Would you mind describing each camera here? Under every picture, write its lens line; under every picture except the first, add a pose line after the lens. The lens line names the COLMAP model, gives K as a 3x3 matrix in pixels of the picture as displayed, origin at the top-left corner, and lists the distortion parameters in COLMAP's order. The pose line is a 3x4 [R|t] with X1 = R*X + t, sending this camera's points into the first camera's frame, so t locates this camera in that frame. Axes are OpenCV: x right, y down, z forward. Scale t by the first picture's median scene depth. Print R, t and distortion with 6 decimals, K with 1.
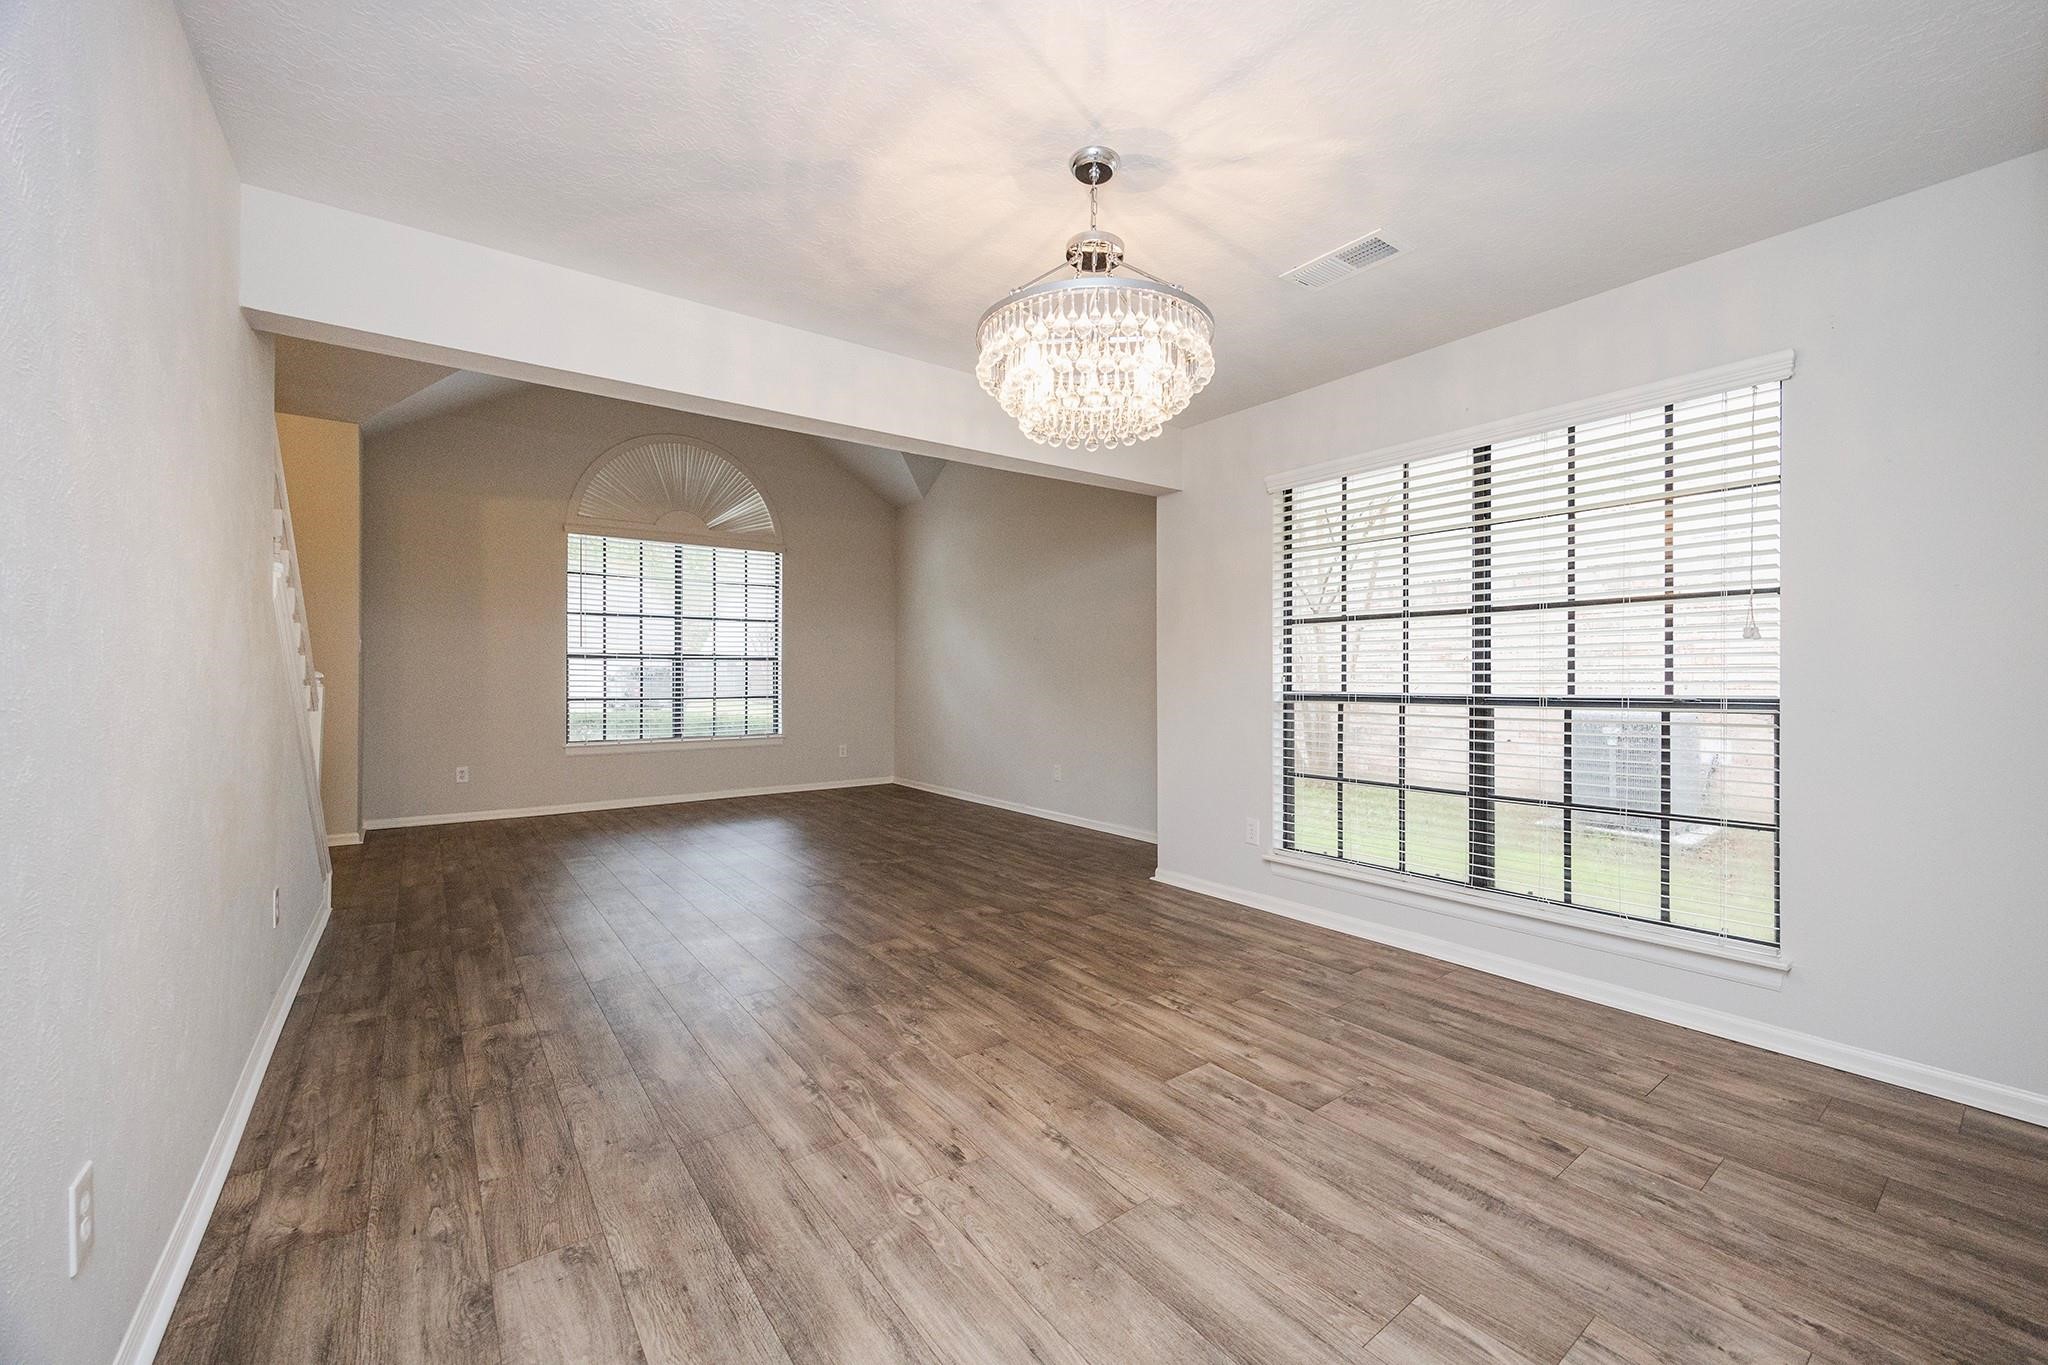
lens RADIAL K [[814.4, 0, 1029.5], [0, 814.4, 679.3], [0, 0, 1]] dist [-0.003526, 0.000445]
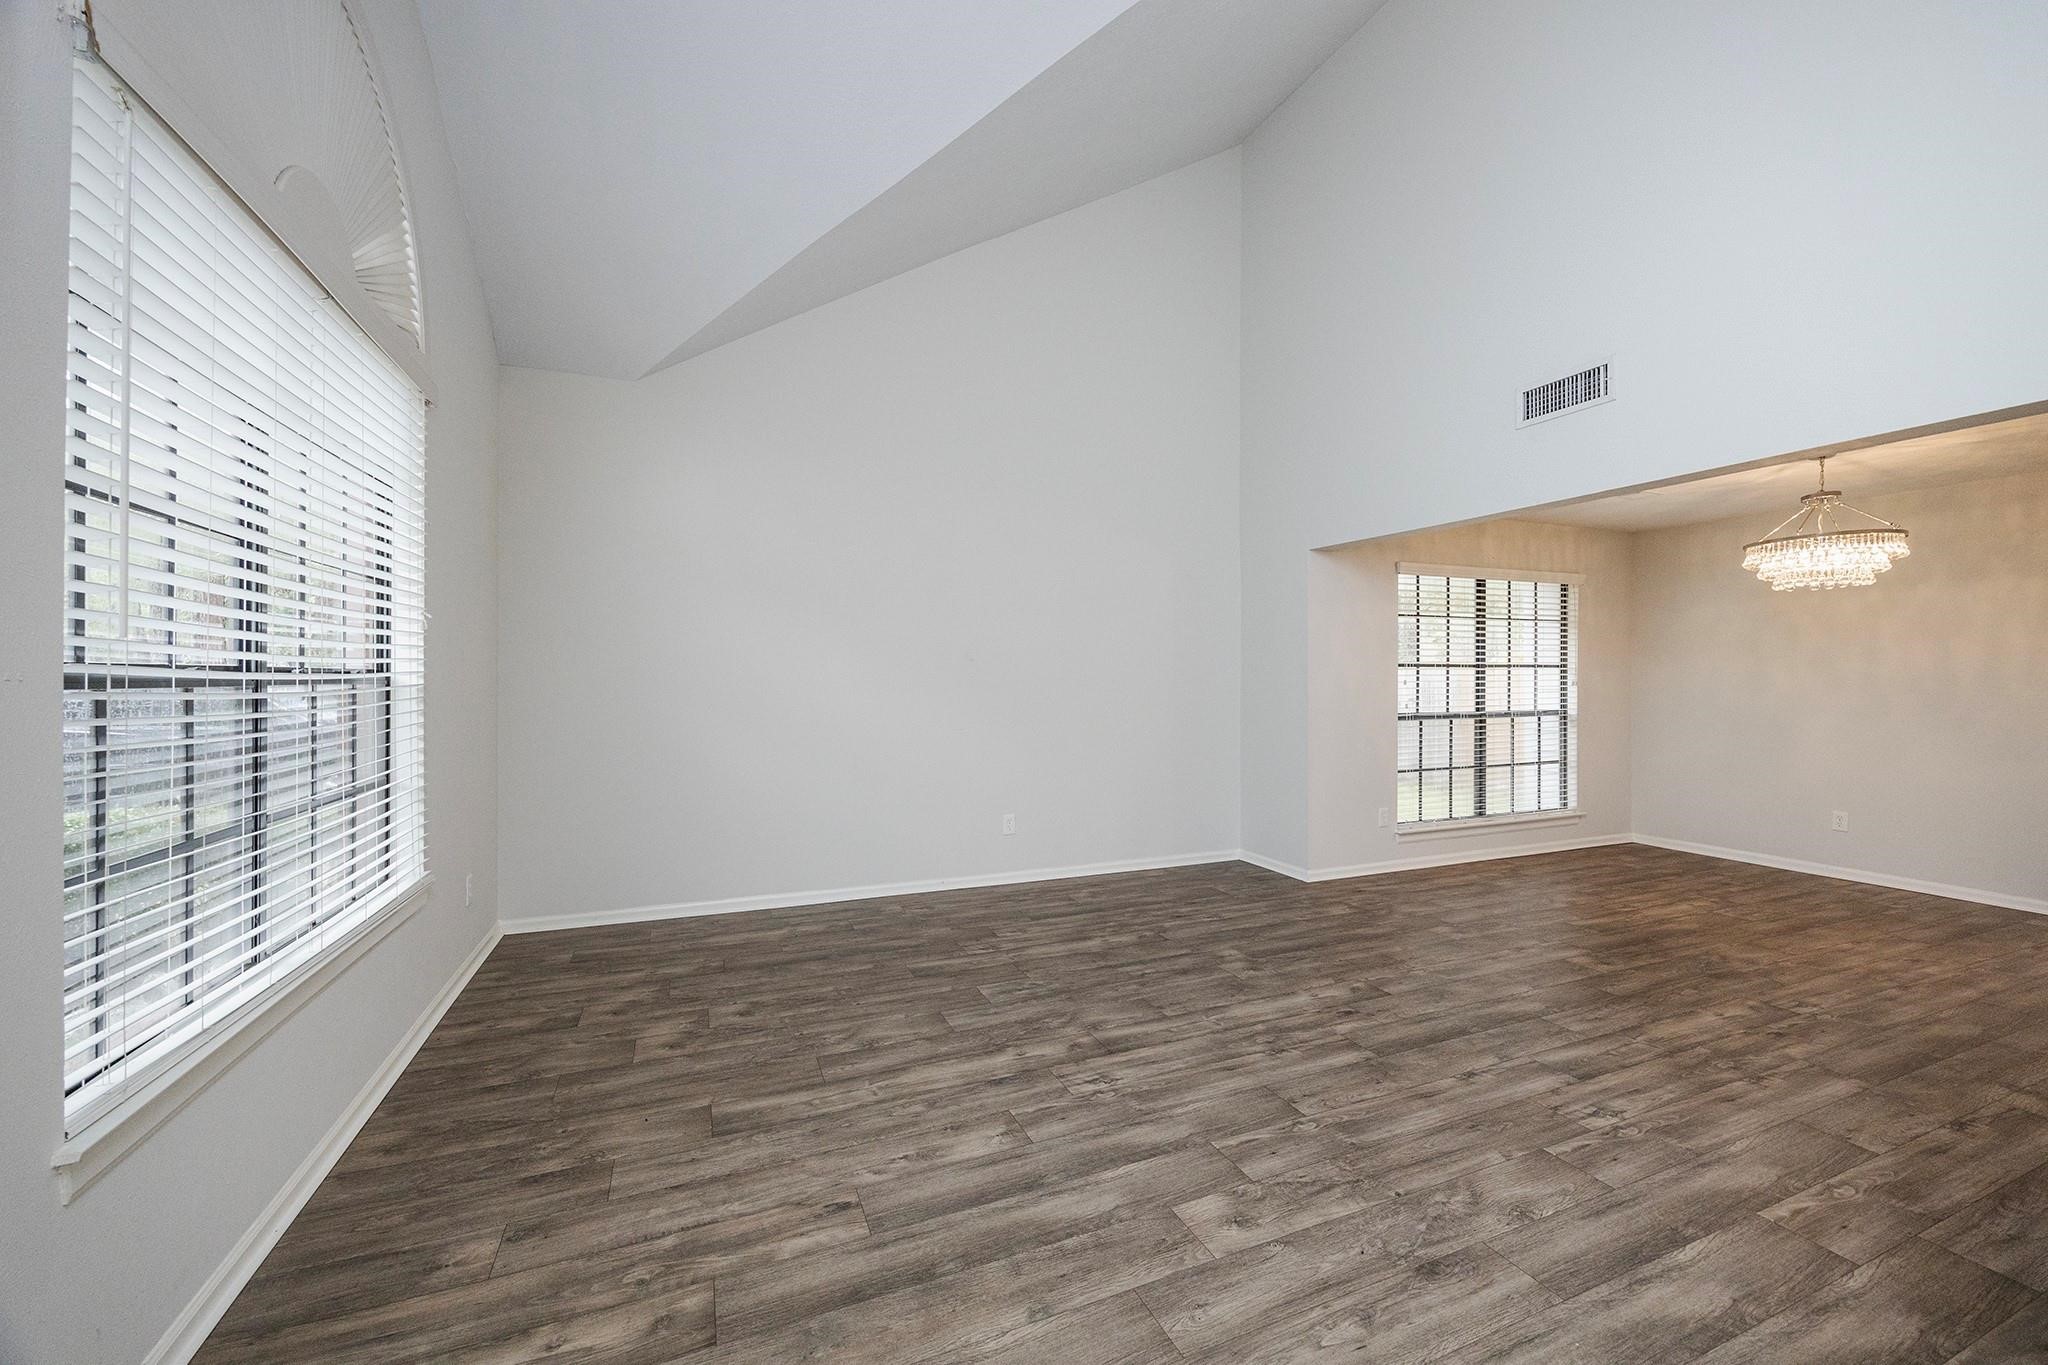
lens RADIAL K [[814.4, 0, 1032.1], [0, 814.4, 680.1], [0, 0, 1]] dist [-0.003526, 0.000445]
pose [[0.234001, -0.001825, 0.972235, -1.060354], [0.002818, 0.999995, 0.001198, -0.042204], [-0.972232, 0.002459, 0.234005, 1.110364]]
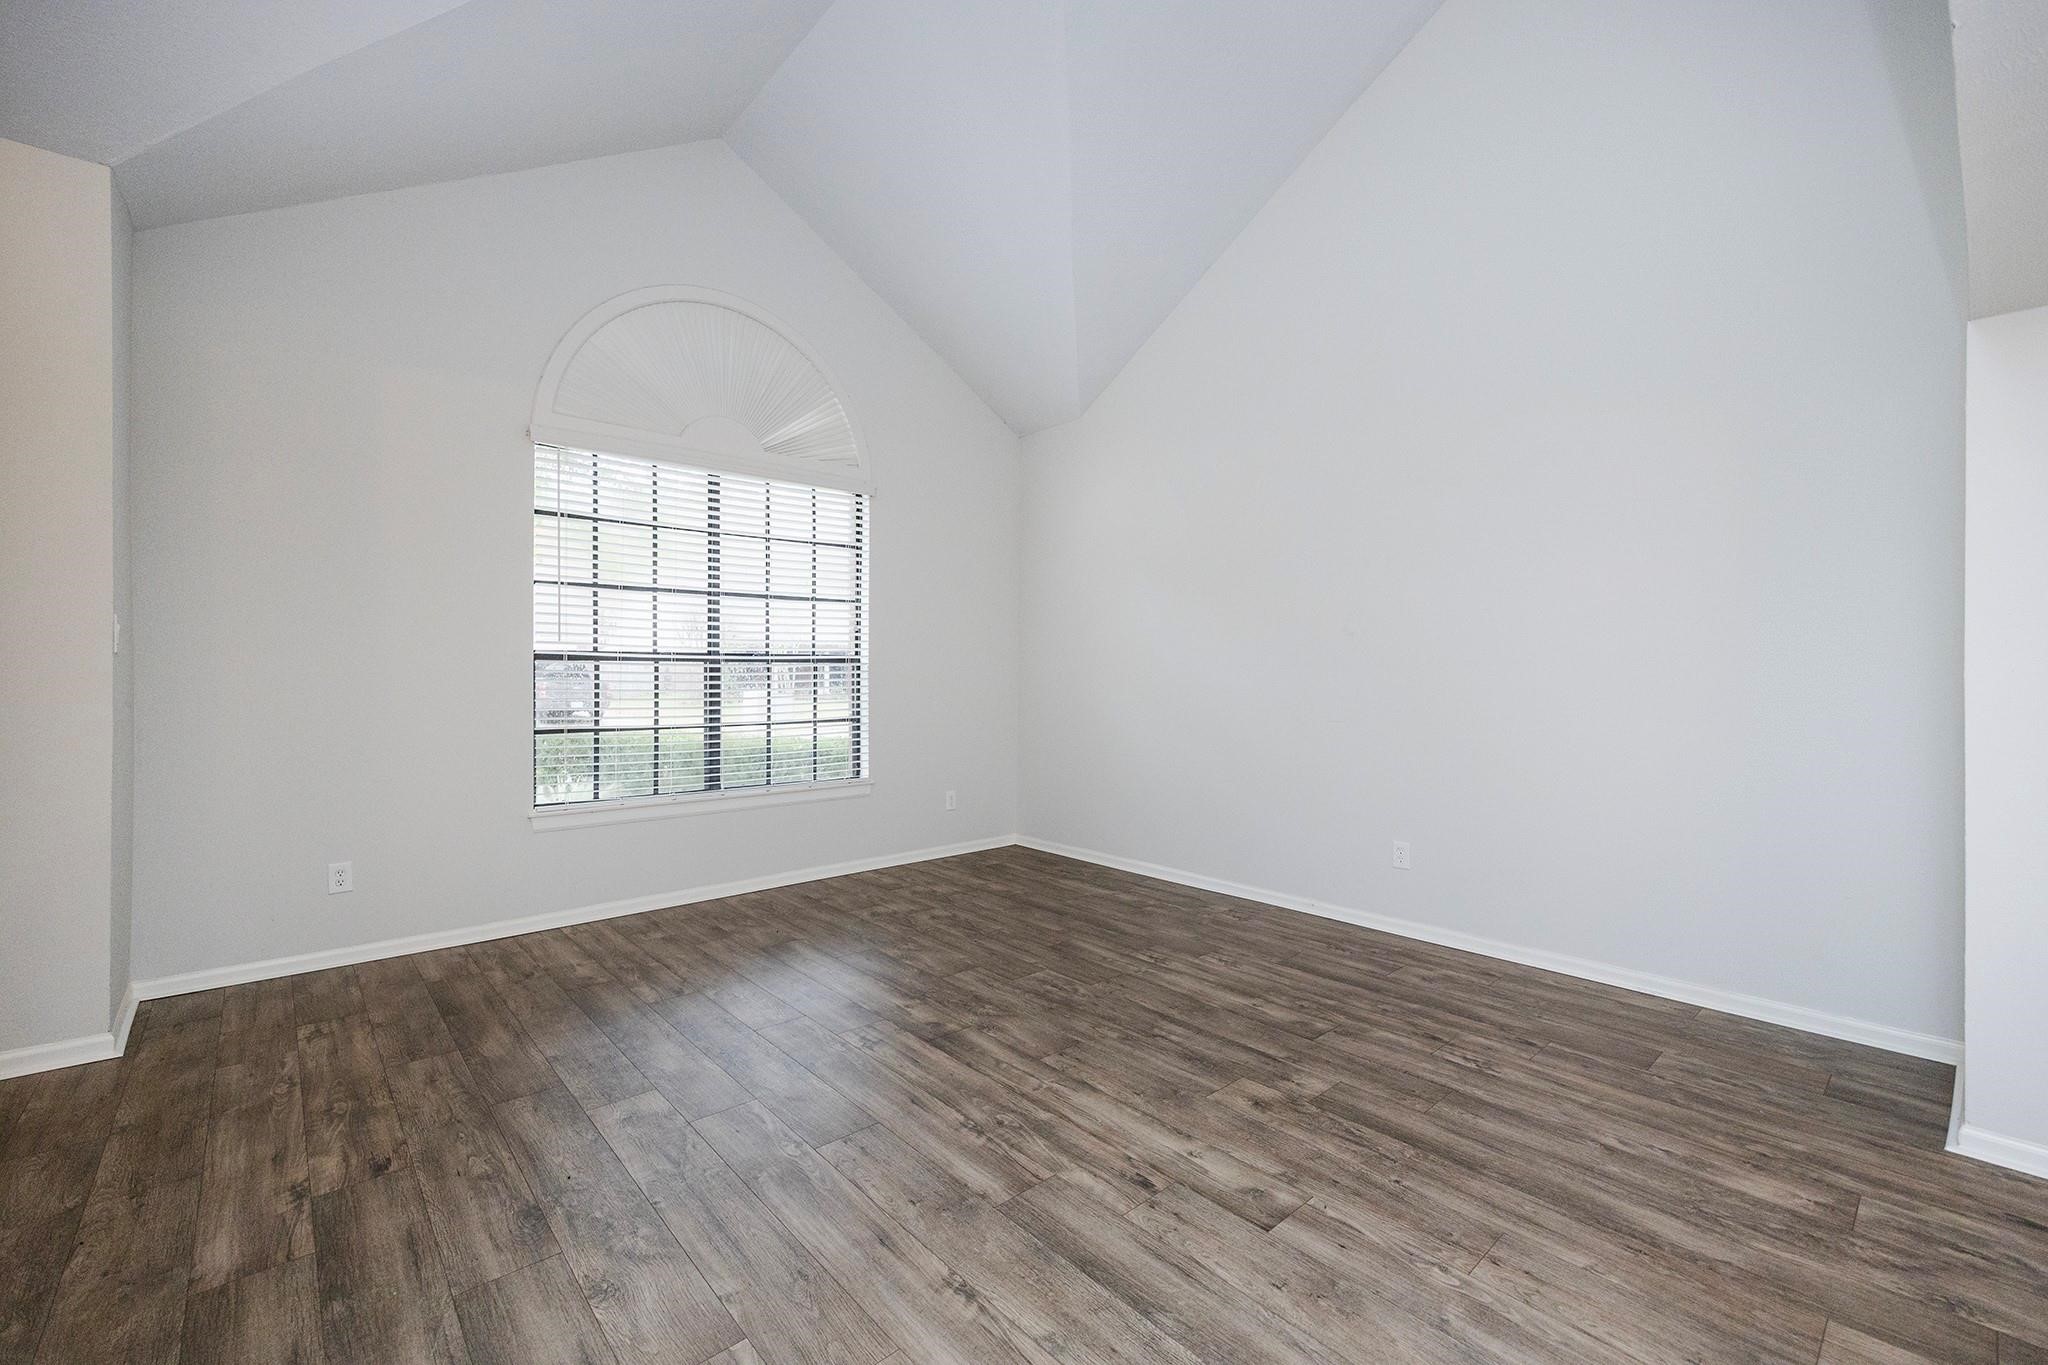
lens RADIAL K [[853.2, 0, 1025.9], [0, 853.2, 677.8], [0, 0, 1]] dist [0.002888, -0.000208]
pose [[0.996445, -0.000959, 0.084238, -0.413313], [0.000631, 0.999992, 0.003919, -0.024115], [-0.084241, -0.003852, 0.996438, 0.562489]]
